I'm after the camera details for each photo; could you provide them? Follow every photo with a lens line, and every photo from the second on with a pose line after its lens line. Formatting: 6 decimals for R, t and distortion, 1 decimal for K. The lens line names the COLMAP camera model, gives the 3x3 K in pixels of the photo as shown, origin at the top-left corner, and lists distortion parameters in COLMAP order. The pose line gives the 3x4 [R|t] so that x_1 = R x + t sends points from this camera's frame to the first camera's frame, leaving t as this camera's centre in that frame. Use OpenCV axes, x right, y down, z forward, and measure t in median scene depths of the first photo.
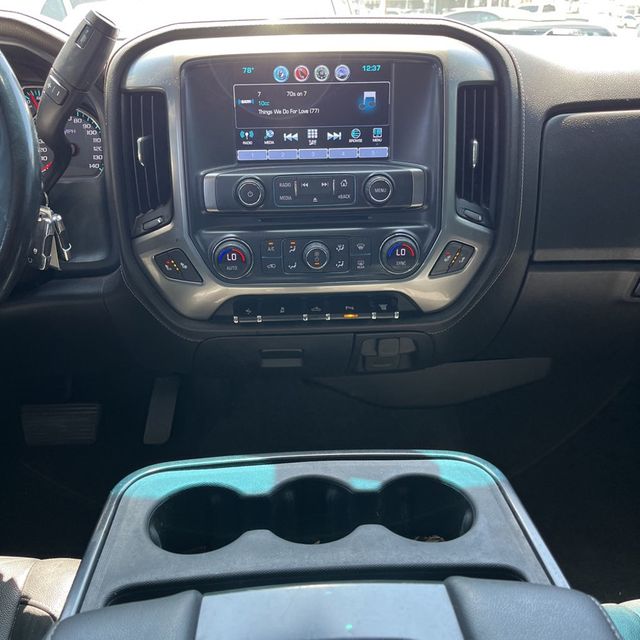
lens RADIAL K [[658.8, 0, 319.4], [0, 658.8, 311.2], [0, 0, 1]] dist [0.092889, -0.187533]
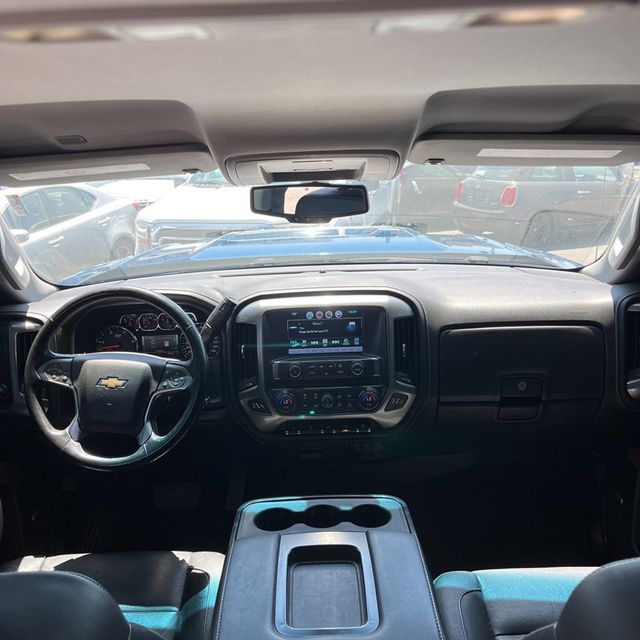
lens RADIAL K [[658.8, 0, 319.4], [0, 658.8, 311.2], [0, 0, 1]] dist [0.092889, -0.187533]
pose [[0.998549, -0.011495, -0.052604, 0.081193], [0.003626, 0.989084, -0.147310, -0.058014], [0.053723, 0.146906, 0.987691, -1.044066]]
